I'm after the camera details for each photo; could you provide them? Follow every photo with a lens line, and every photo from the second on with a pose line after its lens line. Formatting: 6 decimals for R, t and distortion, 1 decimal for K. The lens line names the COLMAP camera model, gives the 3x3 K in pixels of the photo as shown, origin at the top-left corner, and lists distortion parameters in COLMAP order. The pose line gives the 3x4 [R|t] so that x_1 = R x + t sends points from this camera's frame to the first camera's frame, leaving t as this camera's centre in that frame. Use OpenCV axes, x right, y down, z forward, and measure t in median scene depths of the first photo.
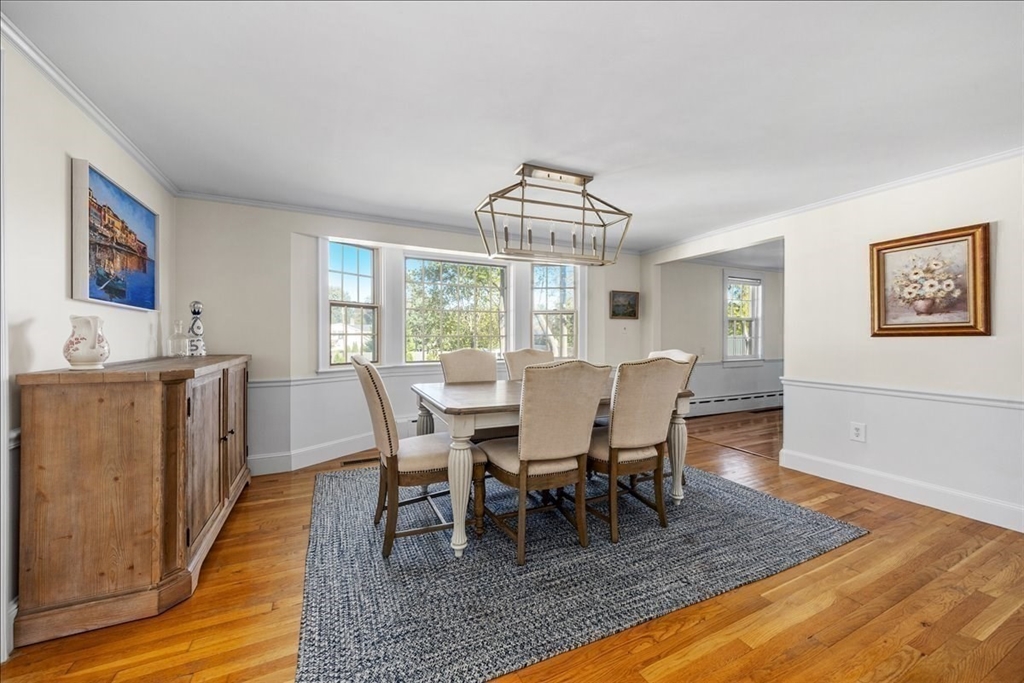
lens RADIAL K [[393.0, 0, 512.0], [0, 393.0, 341.5], [0, 0, 1]] dist [0.000410, -0.000195]
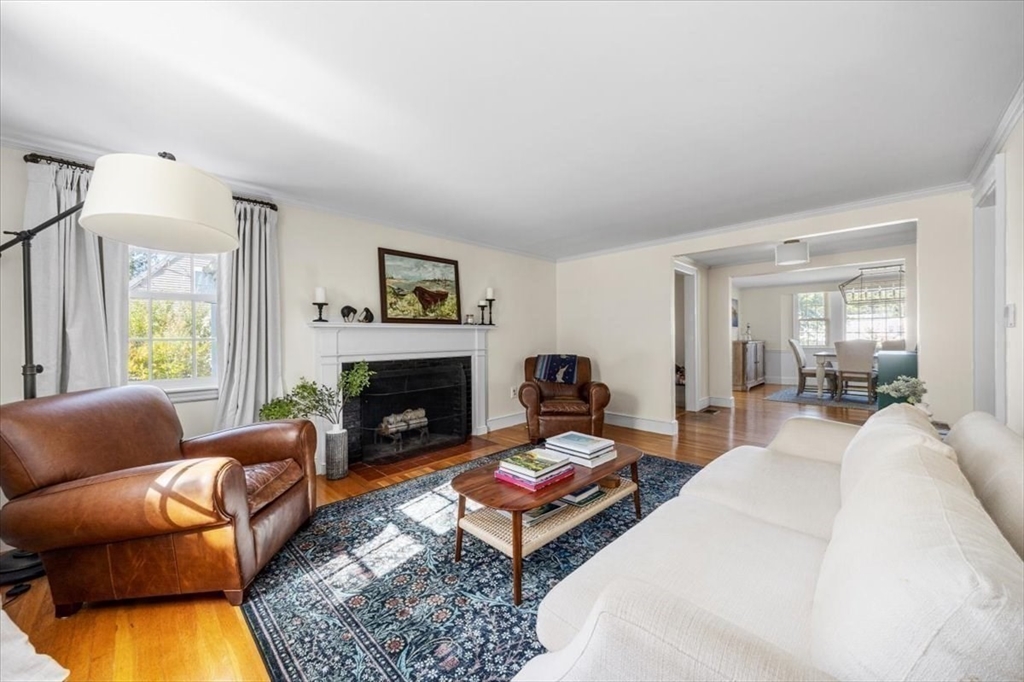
lens RADIAL K [[393.0, 0, 512.0], [0, 393.0, 341.0], [0, 0, 1]] dist [0.000410, -0.000195]
pose [[0.329415, 0.002528, -0.944182, 2.803634], [0.001653, 0.999993, 0.003254, 0.037325], [0.944184, -0.002632, 0.329409, -3.341459]]
